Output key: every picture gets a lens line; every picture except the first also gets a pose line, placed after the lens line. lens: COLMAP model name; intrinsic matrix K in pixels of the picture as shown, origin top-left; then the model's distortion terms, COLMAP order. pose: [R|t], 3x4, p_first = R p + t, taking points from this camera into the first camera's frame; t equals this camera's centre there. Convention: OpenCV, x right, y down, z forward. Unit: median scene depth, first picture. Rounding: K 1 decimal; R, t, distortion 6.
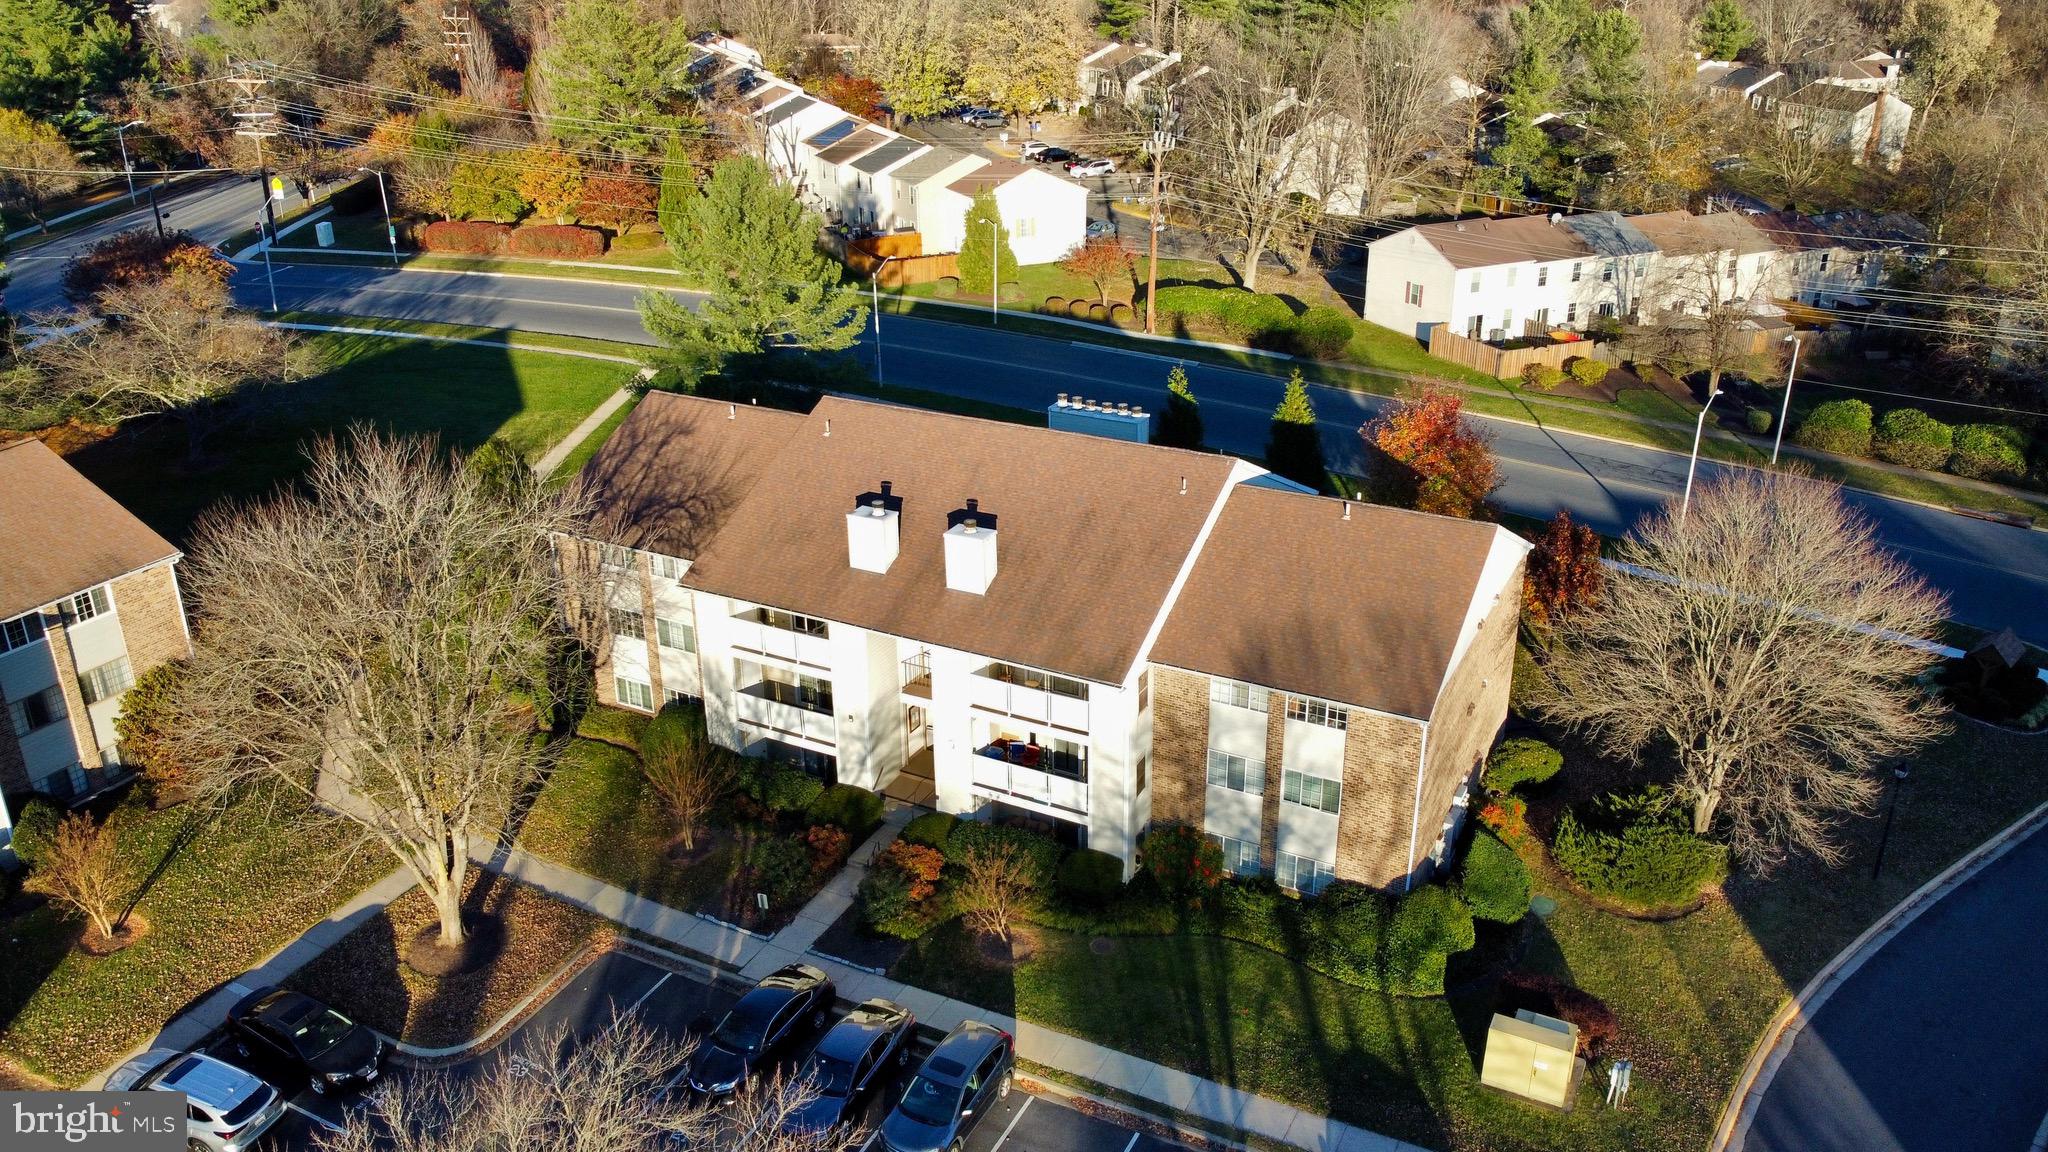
lens RADIAL K [[1579.8, 0, 1024.0], [0, 1579.8, 576.0], [0, 0, 1]] dist [0.001145, -0.000254]
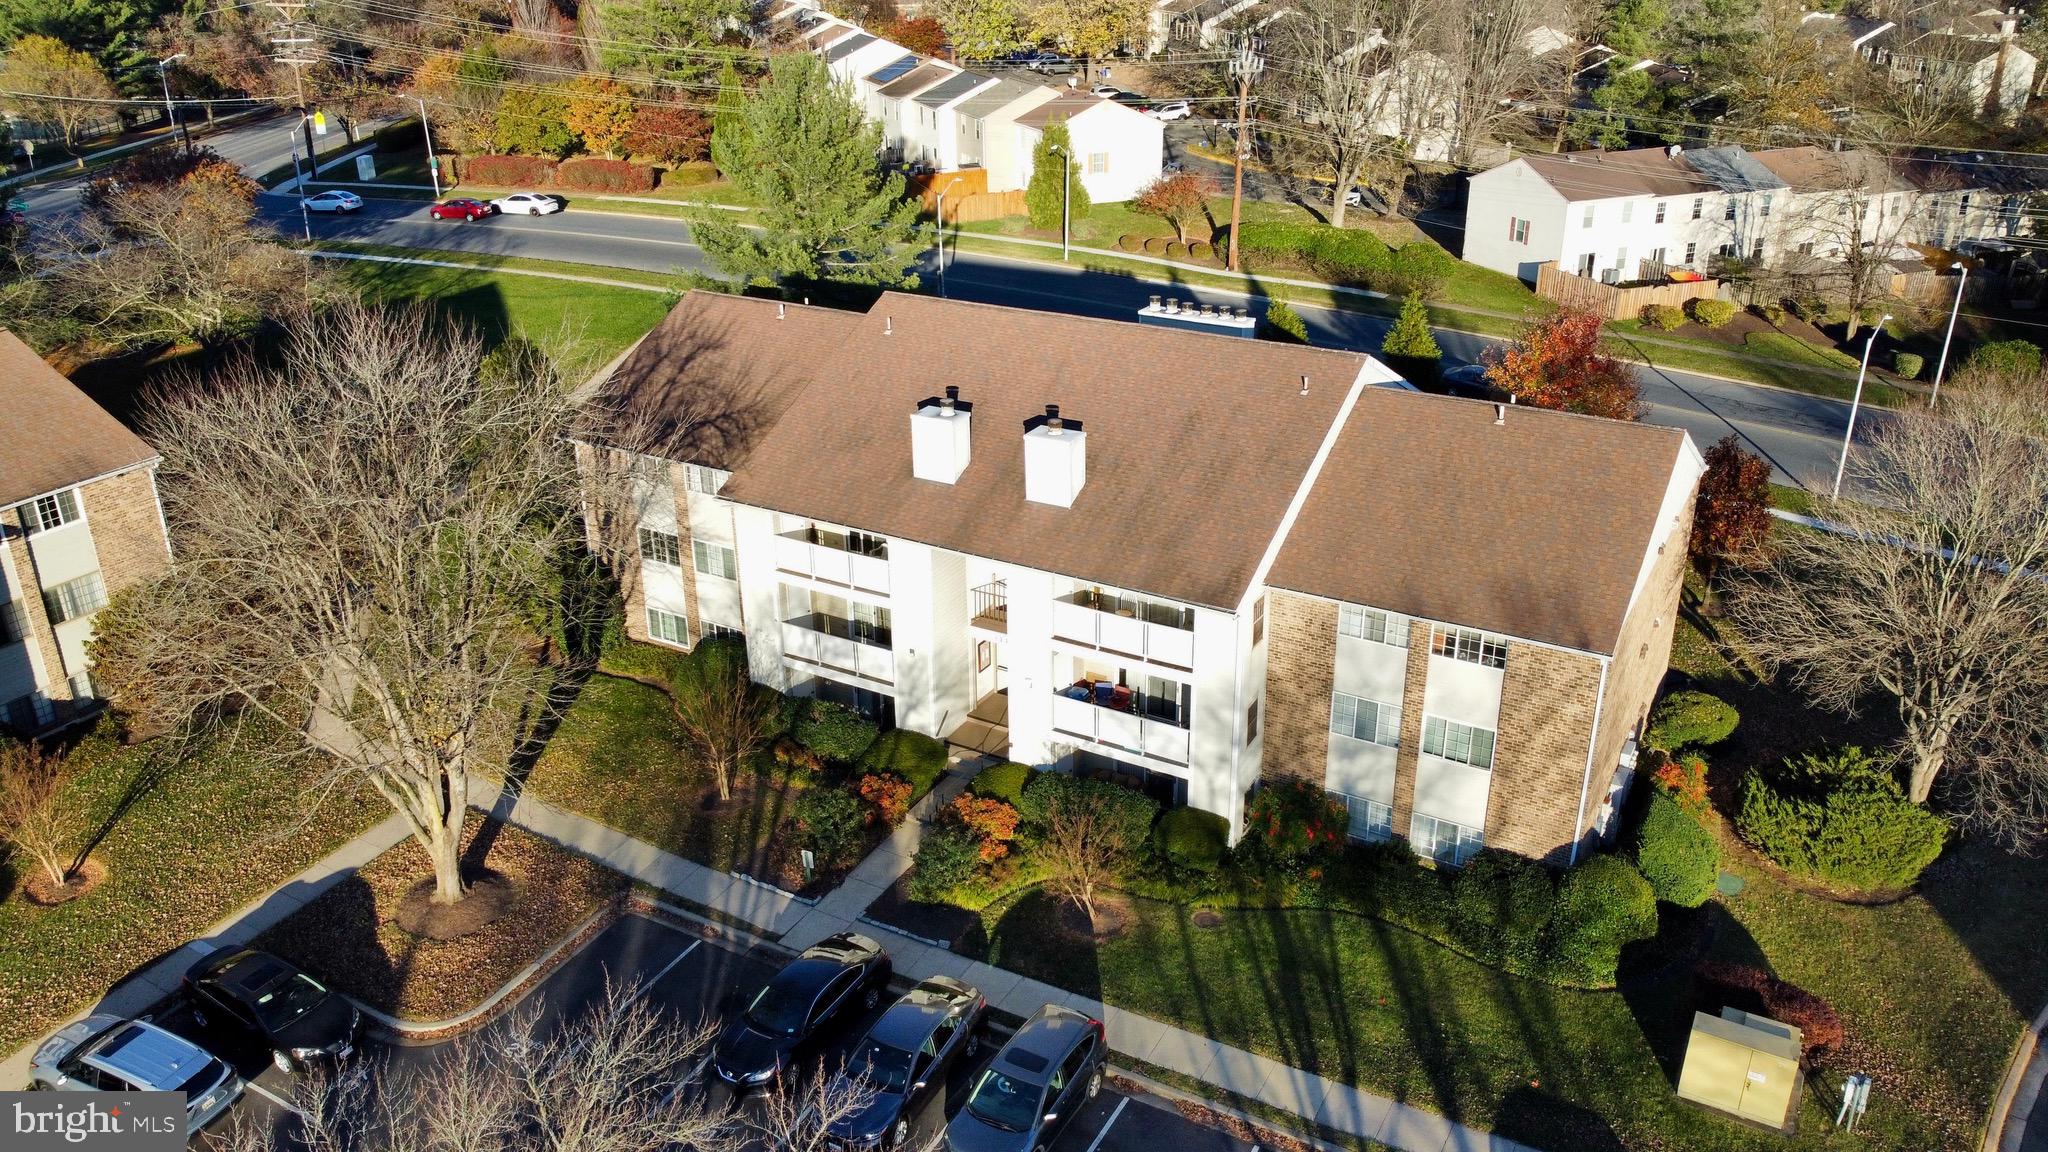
lens RADIAL K [[1579.8, 0, 1024.0], [0, 1579.8, 576.0], [0, 0, 1]] dist [0.001145, -0.000254]
pose [[0.999333, 0.015000, -0.033281, -0.020702], [-0.014609, 0.999822, 0.011949, 0.038097], [0.033454, -0.011455, 0.999375, 0.141523]]
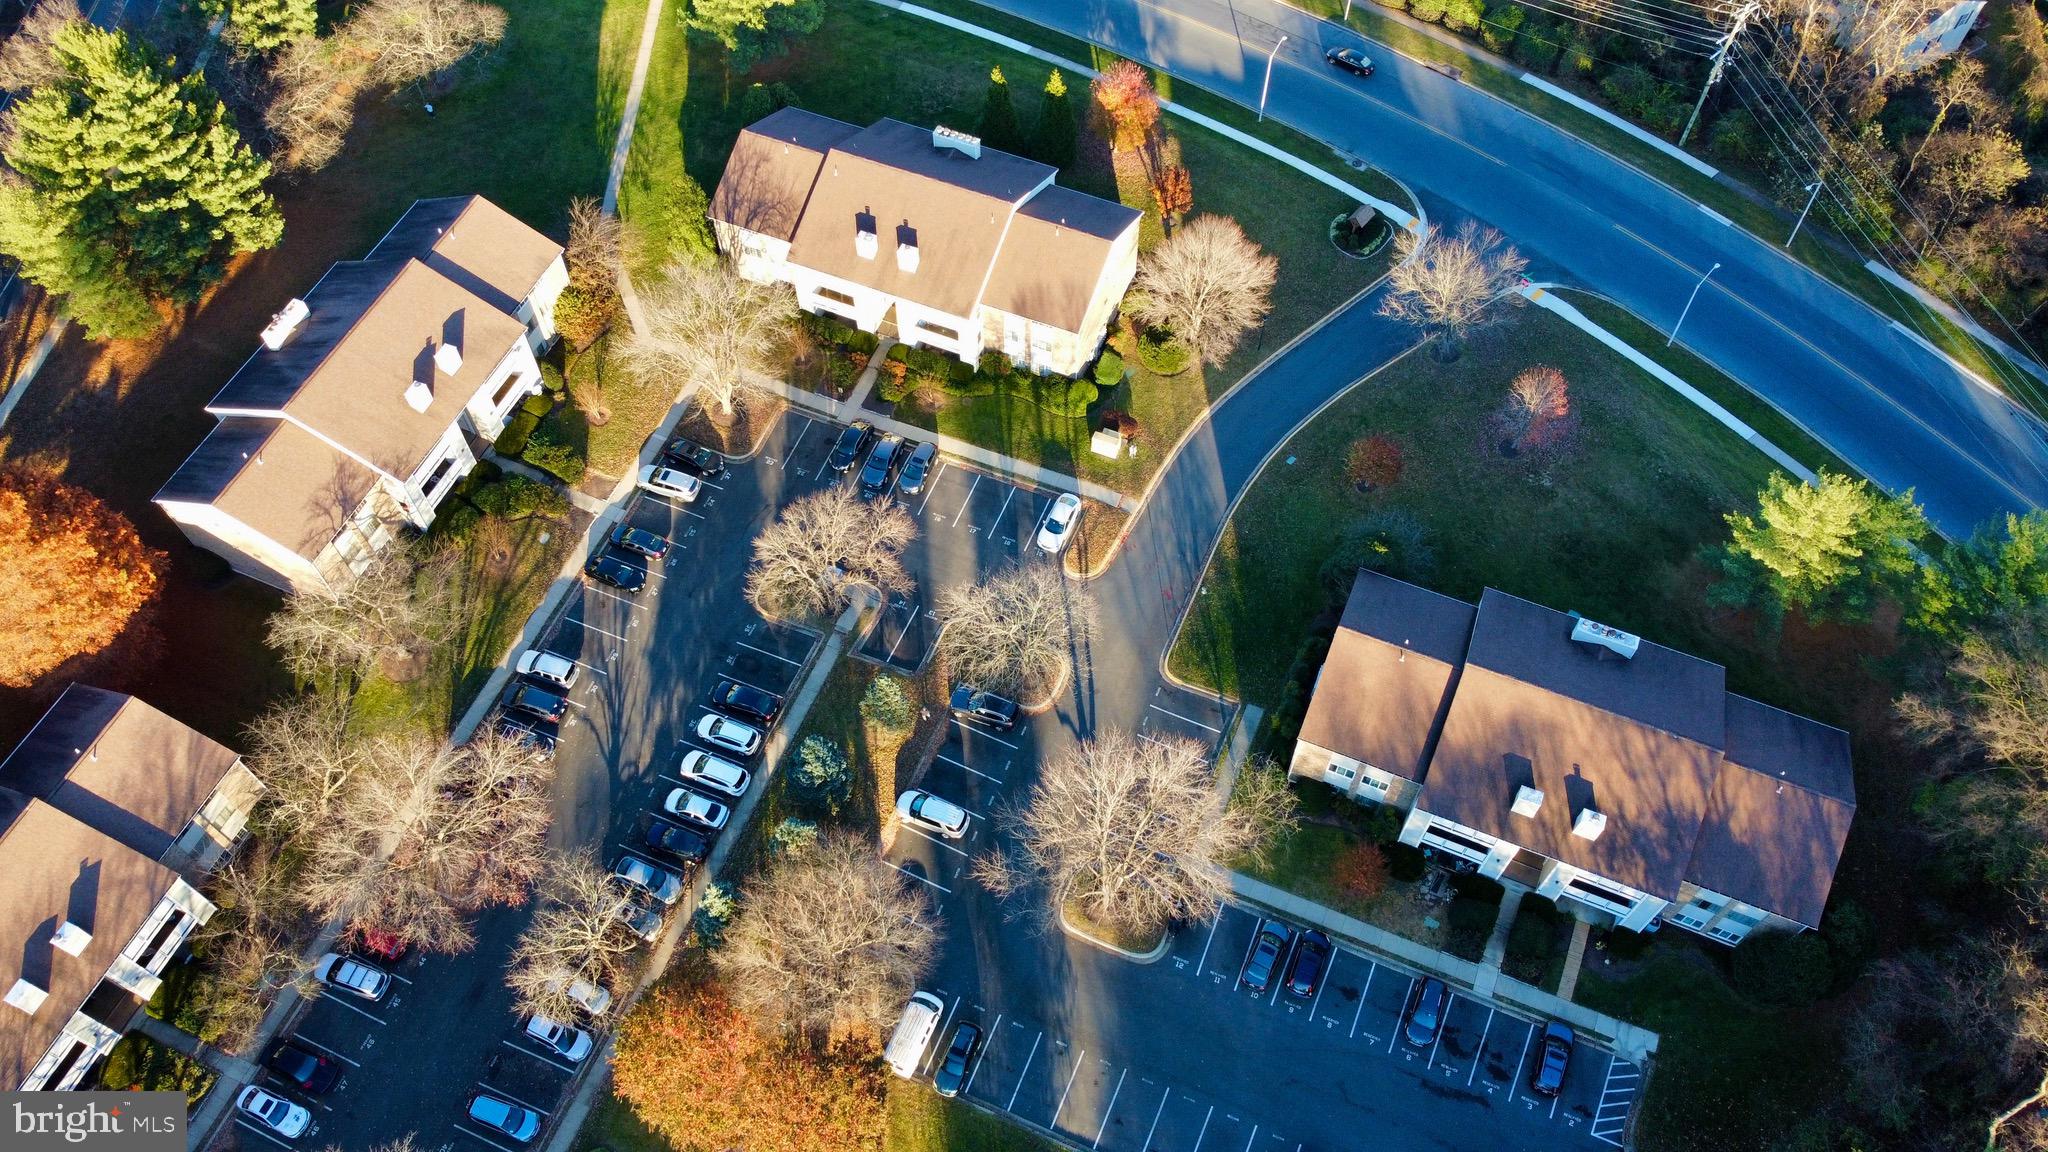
lens RADIAL K [[1579.8, 0, 1024.0], [0, 1579.8, 576.0], [0, 0, 1]] dist [0.001145, -0.000254]
pose [[0.996824, -0.065944, 0.044657, 0.004466], [0.030838, 0.836568, 0.546994, -0.947871], [-0.073429, -0.543879, 0.835945, -1.380133]]
